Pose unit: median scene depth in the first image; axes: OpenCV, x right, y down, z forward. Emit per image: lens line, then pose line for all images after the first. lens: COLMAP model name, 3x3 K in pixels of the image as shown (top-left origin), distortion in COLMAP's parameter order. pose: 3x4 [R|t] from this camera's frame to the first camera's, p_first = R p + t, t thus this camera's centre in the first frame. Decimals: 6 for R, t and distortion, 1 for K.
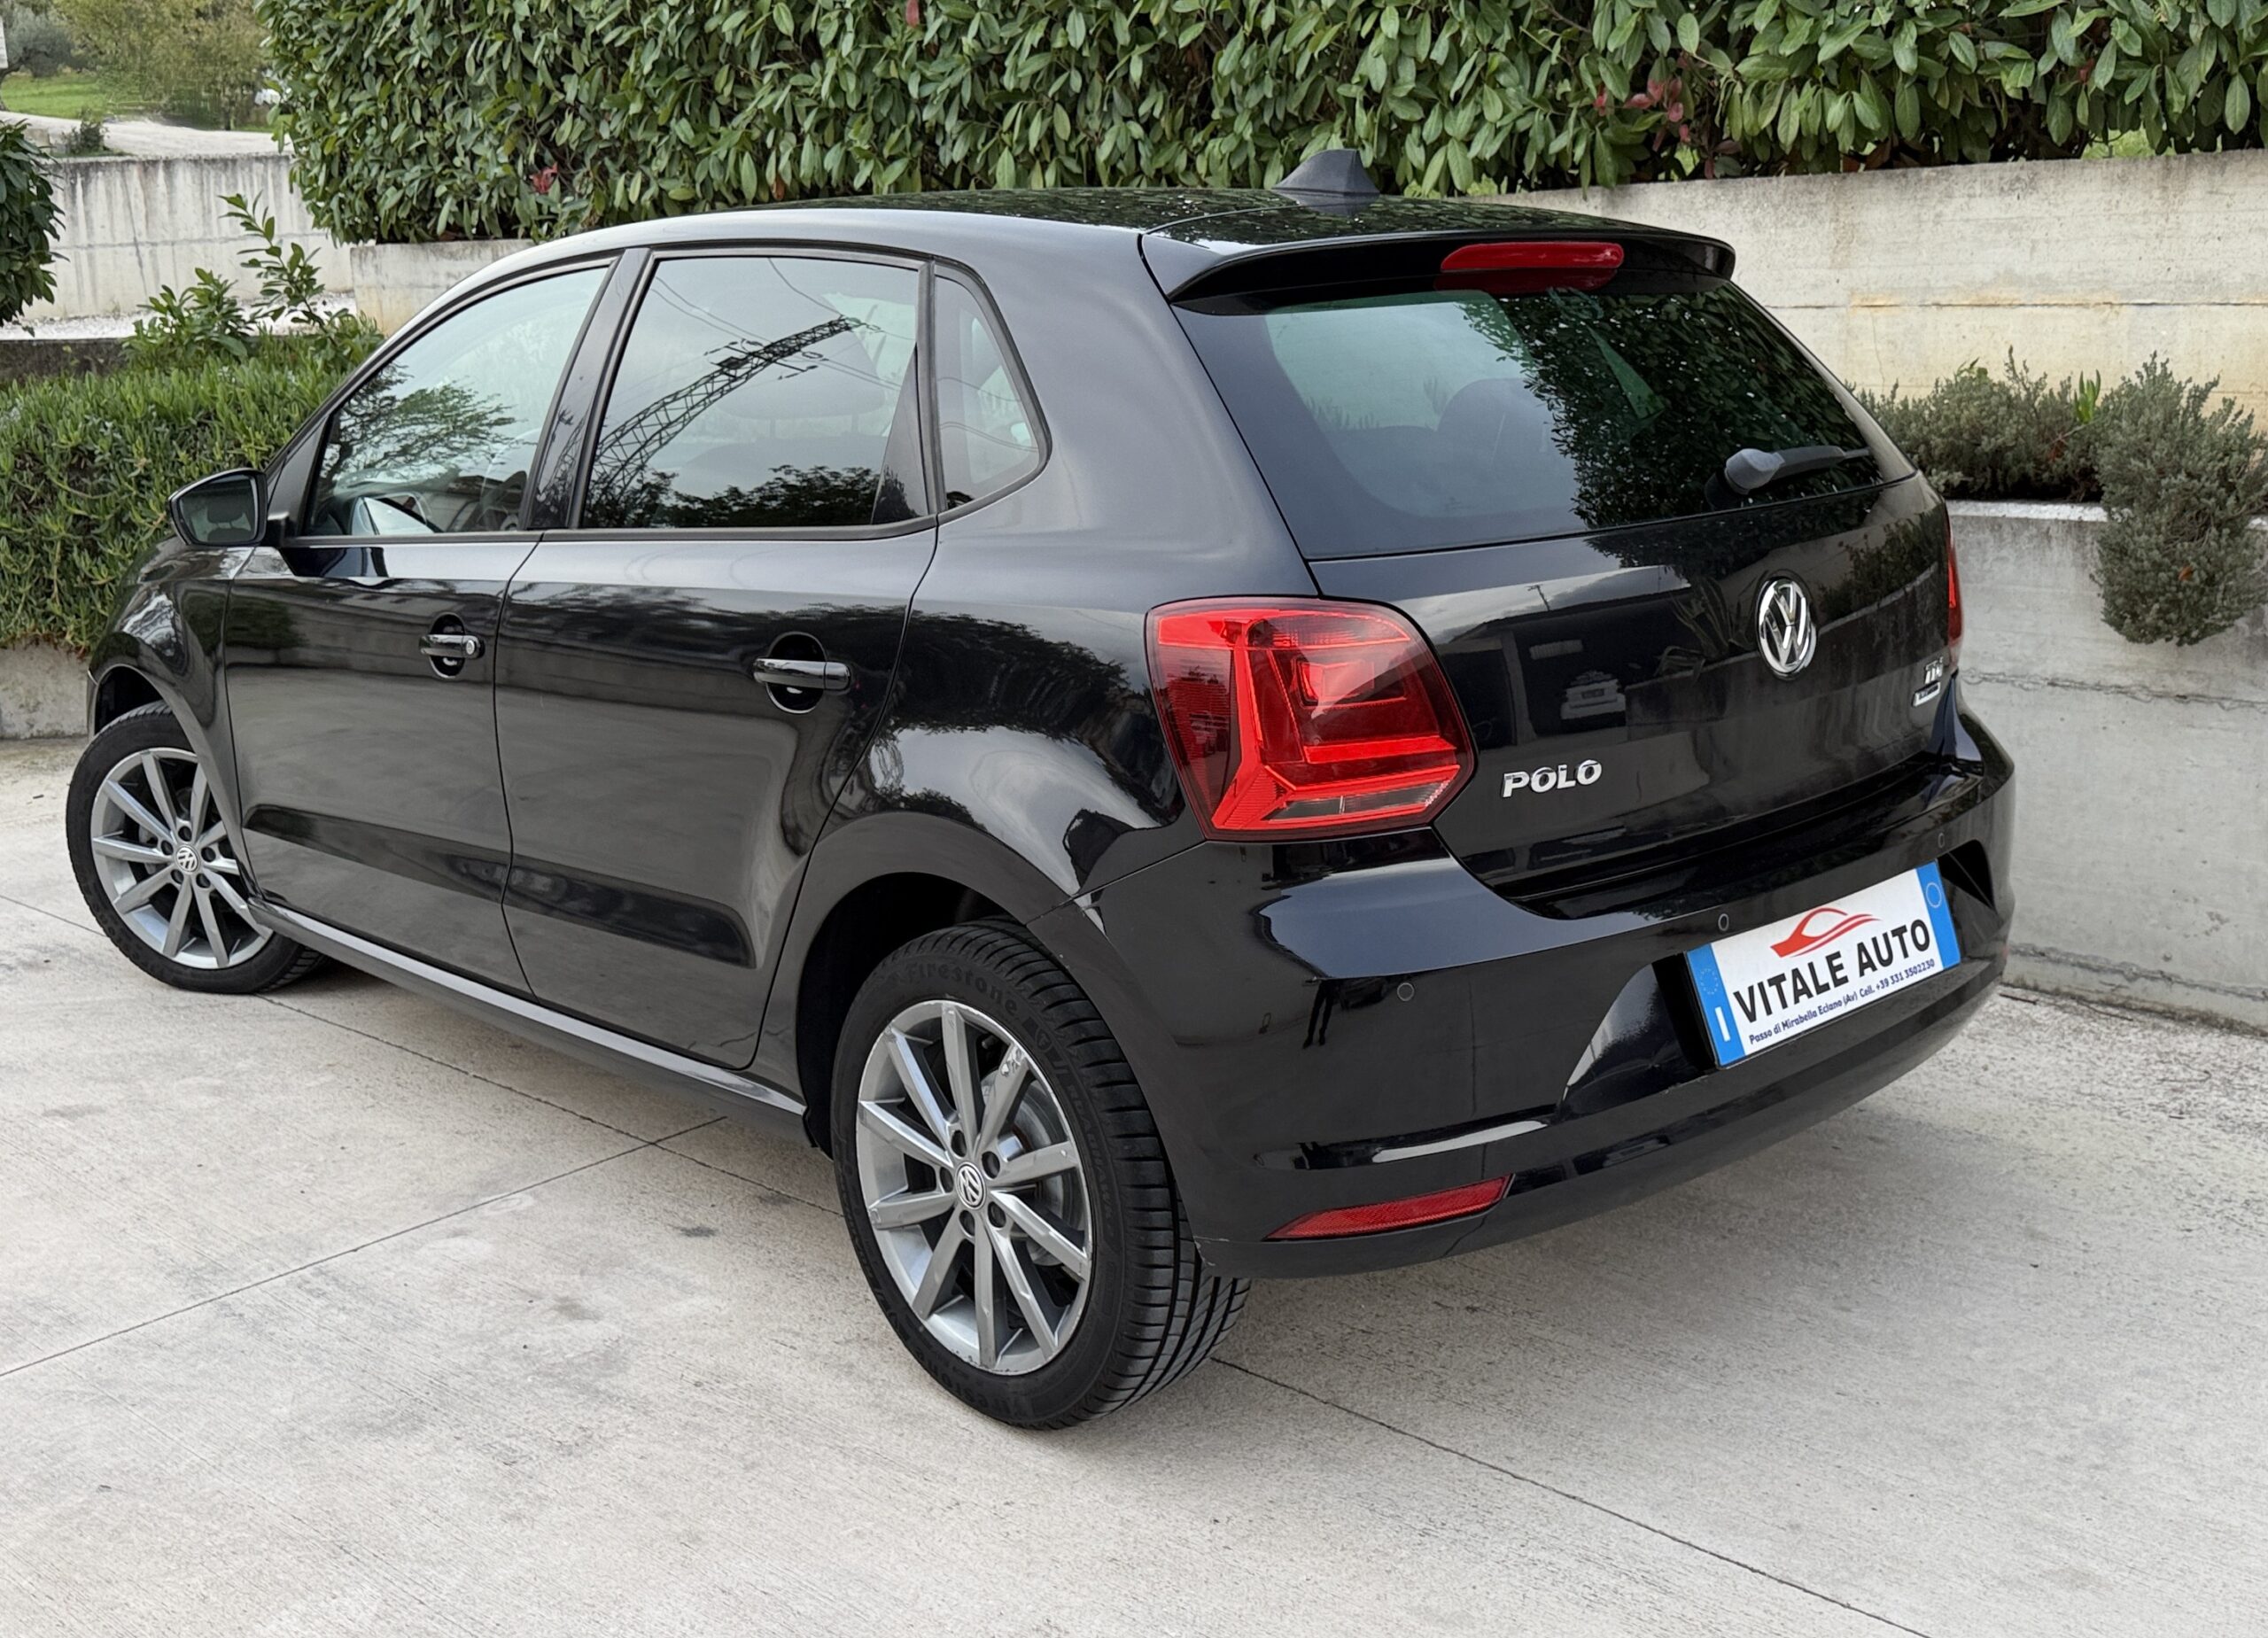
lens RADIAL K [[2229.8, 0, 1256.7], [0, 2229.8, 777.6], [0, 0, 1]] dist [0.104136, -0.225660]
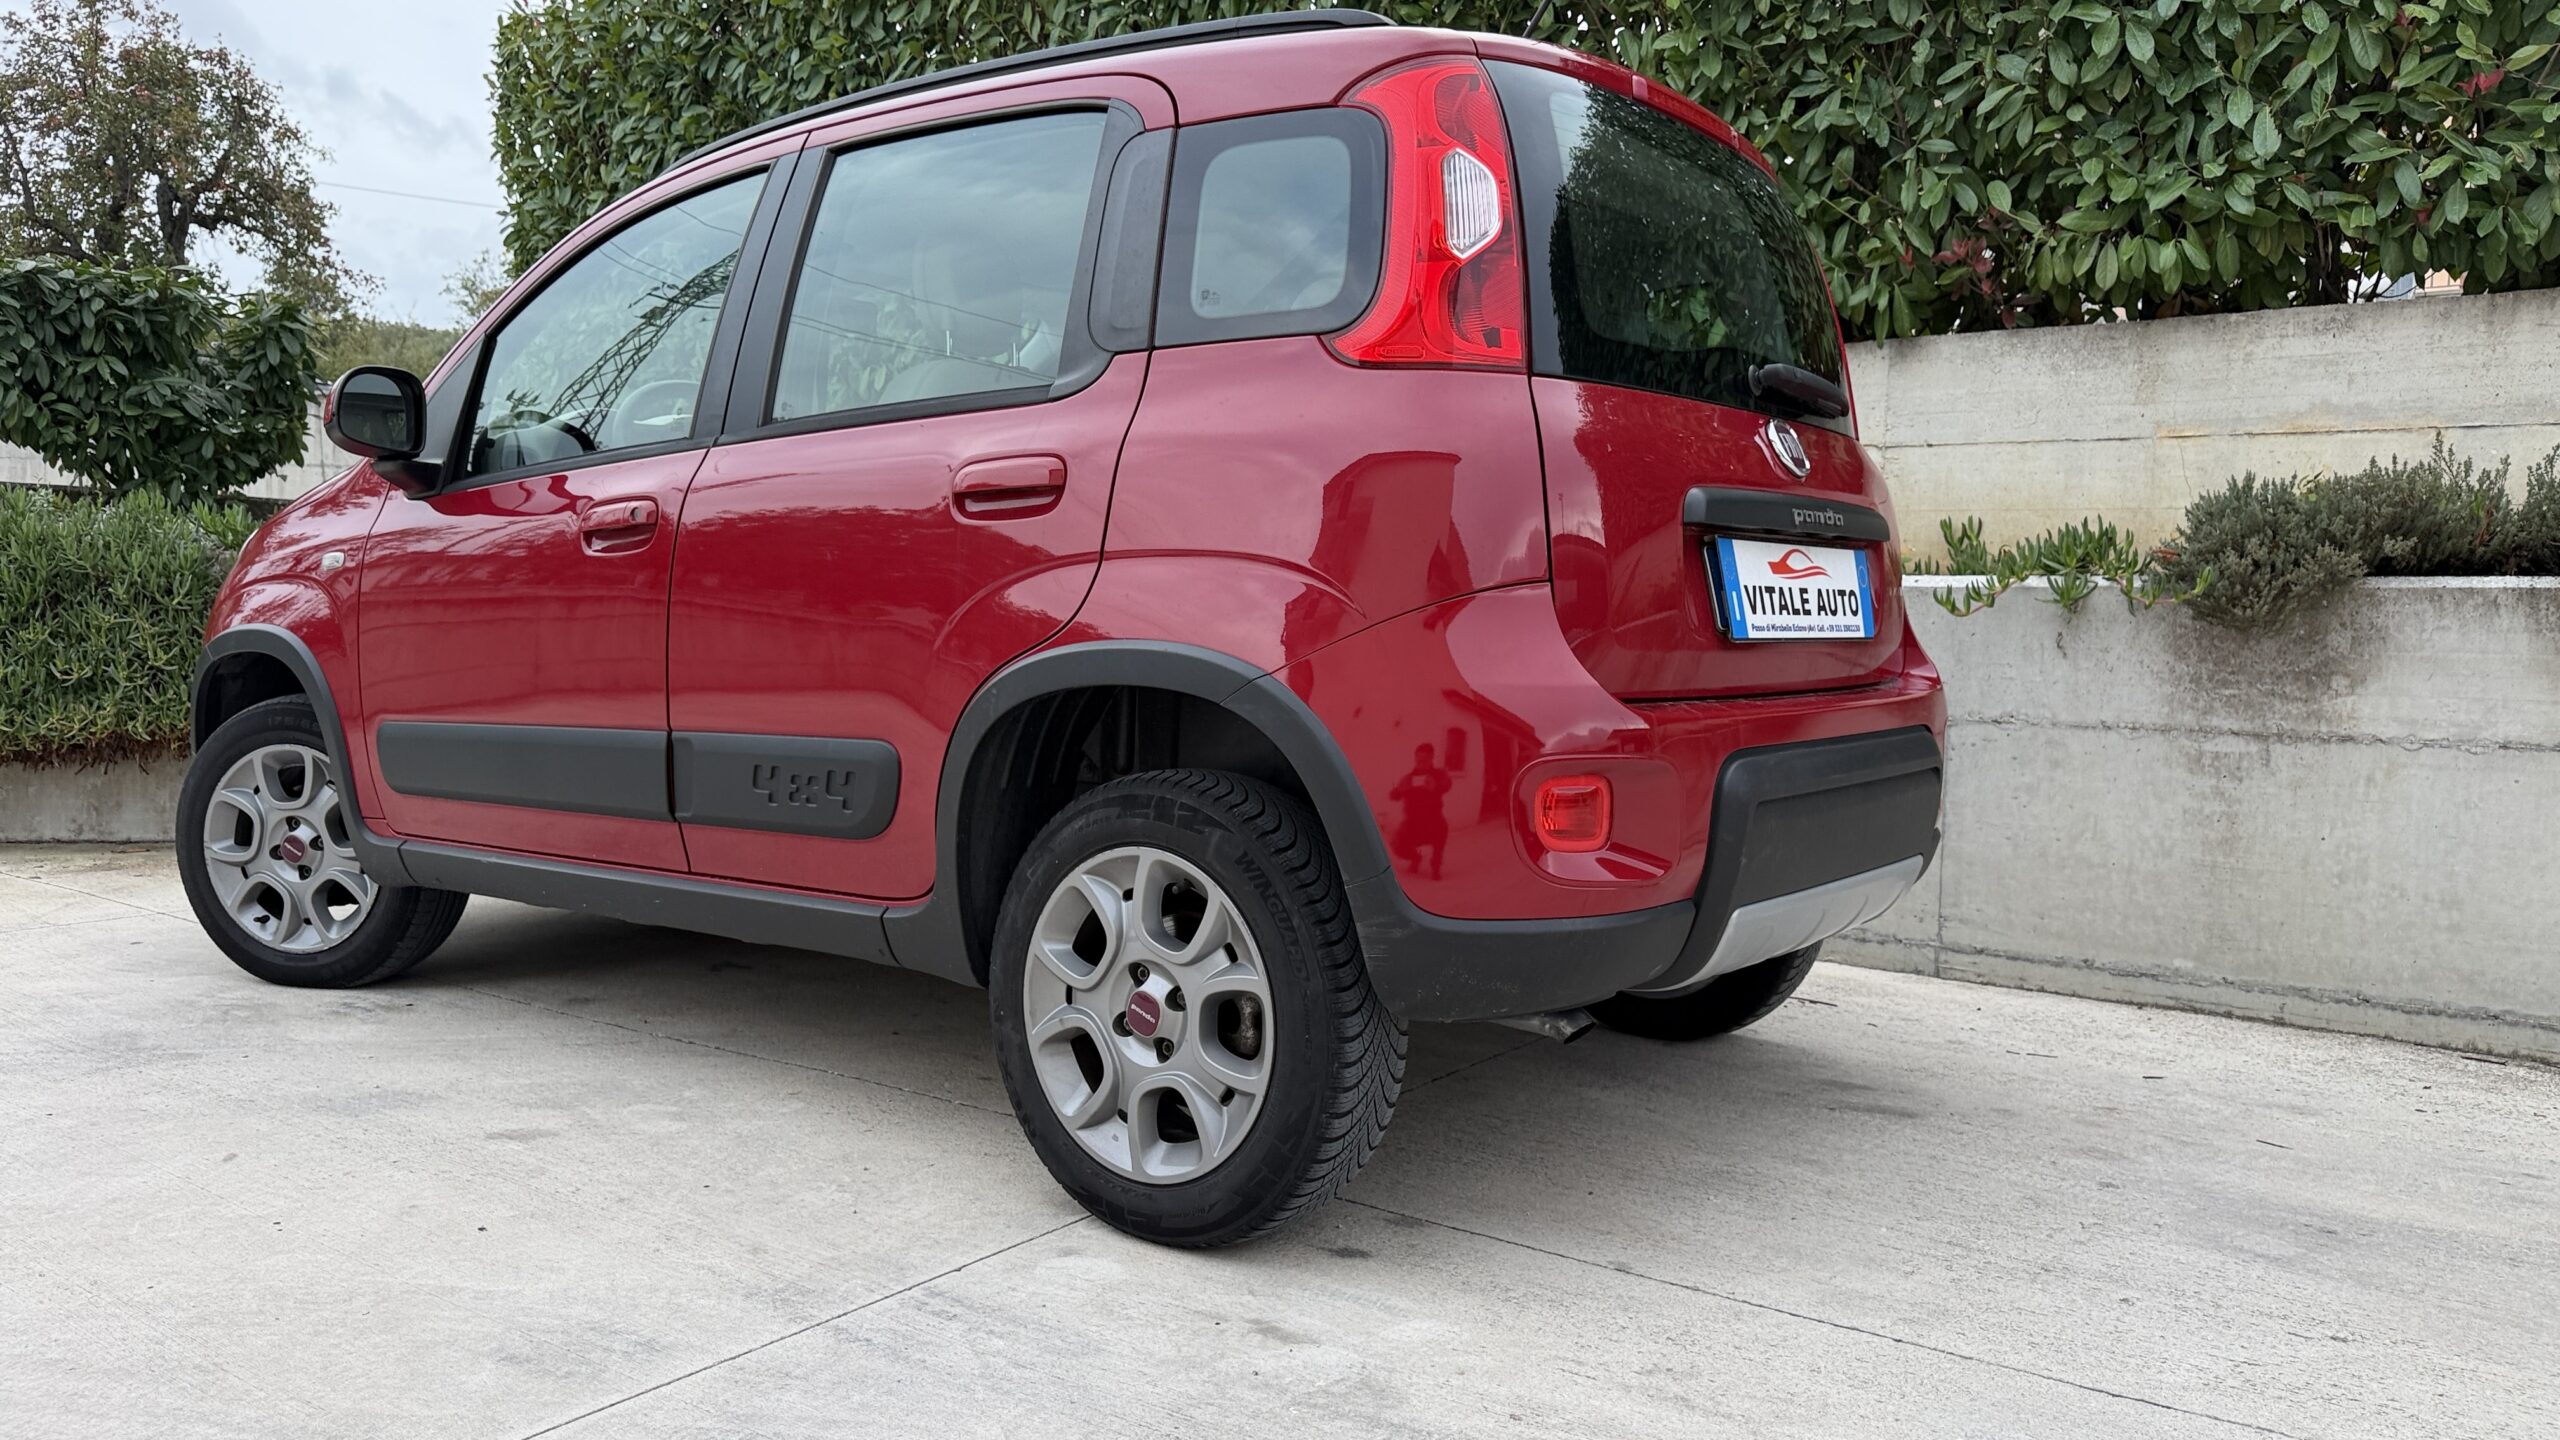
lens RADIAL K [[1819.3, 0, 1280.0], [0, 1819.3, 720.0], [0, 0, 1]] dist [0.000847, -0.009631]
pose [[0.995924, 0.032871, 0.083998, -0.226452], [-0.018973, 0.986742, -0.161186, 0.074838], [-0.088182, 0.158935, 0.983343, 0.190152]]
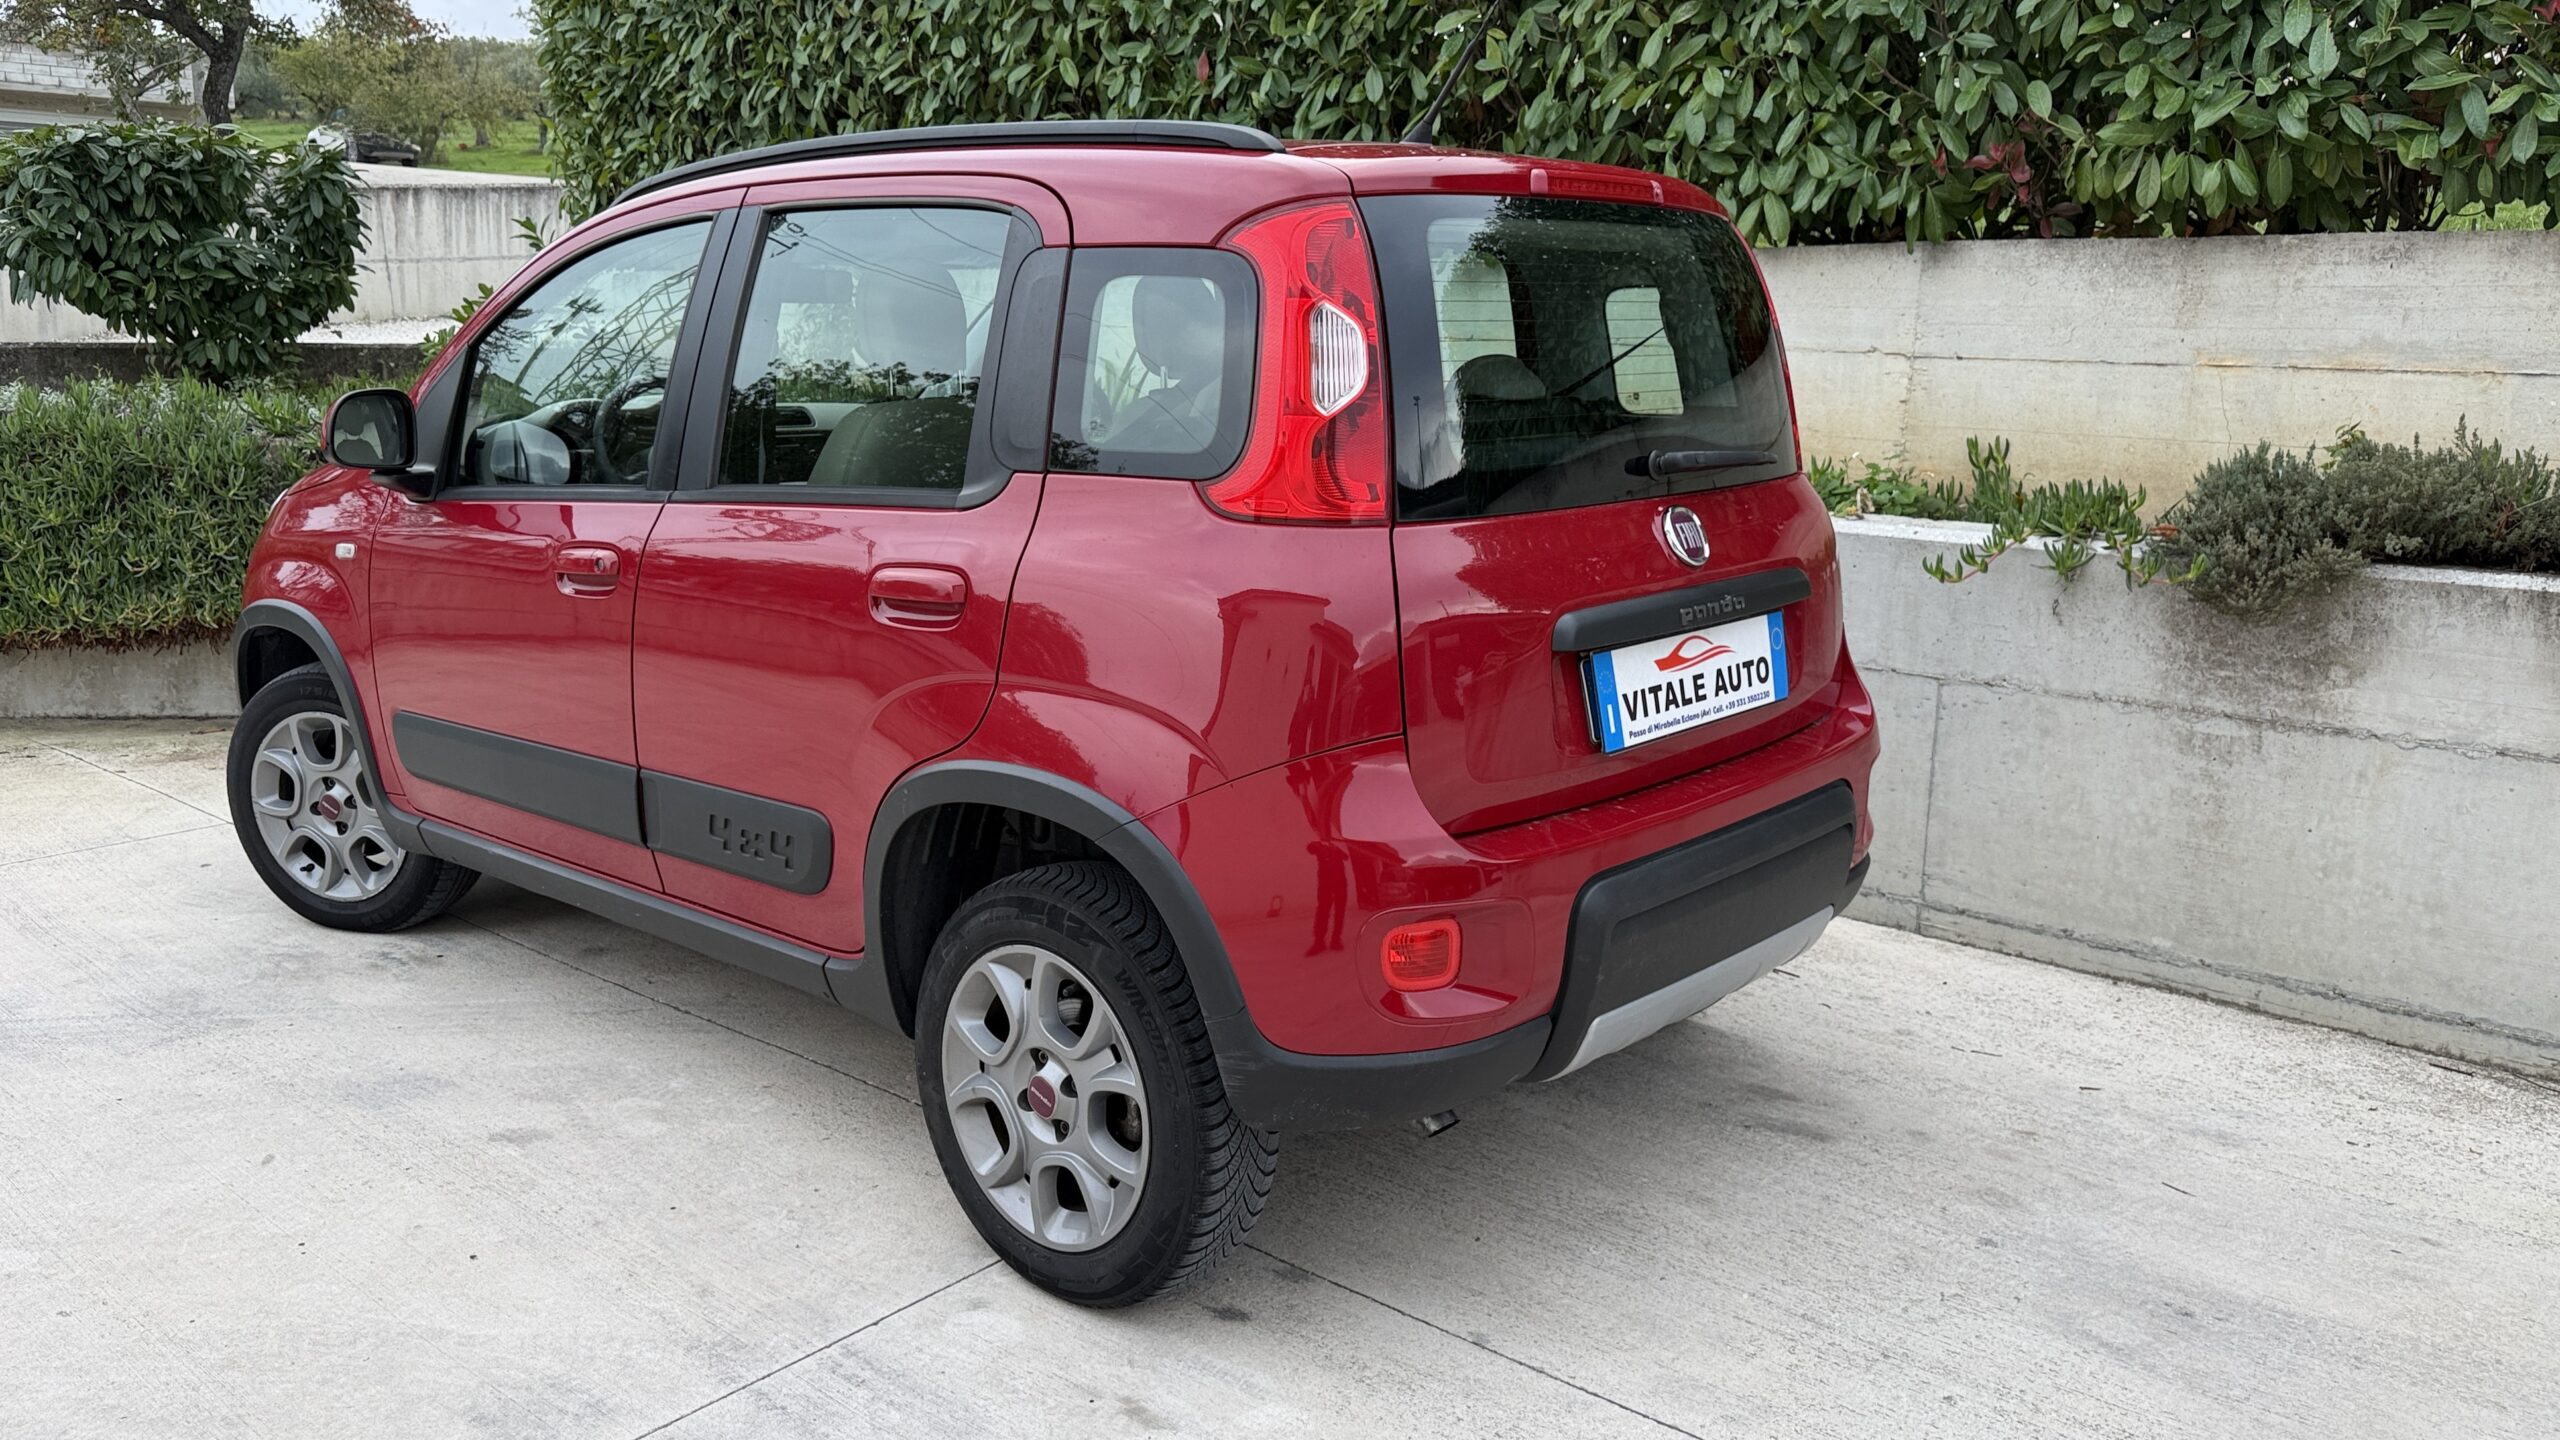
lens RADIAL K [[1906.6, 0, 1211.9], [0, 1906.6, 678.1], [0, 0, 1]] dist [-0.000061, -0.008441]
pose [[0.999516, 0.029754, -0.009042, -0.171317], [-0.030010, 0.999112, -0.029559, -0.027331], [0.008155, 0.029816, 0.999522, 0.129404]]
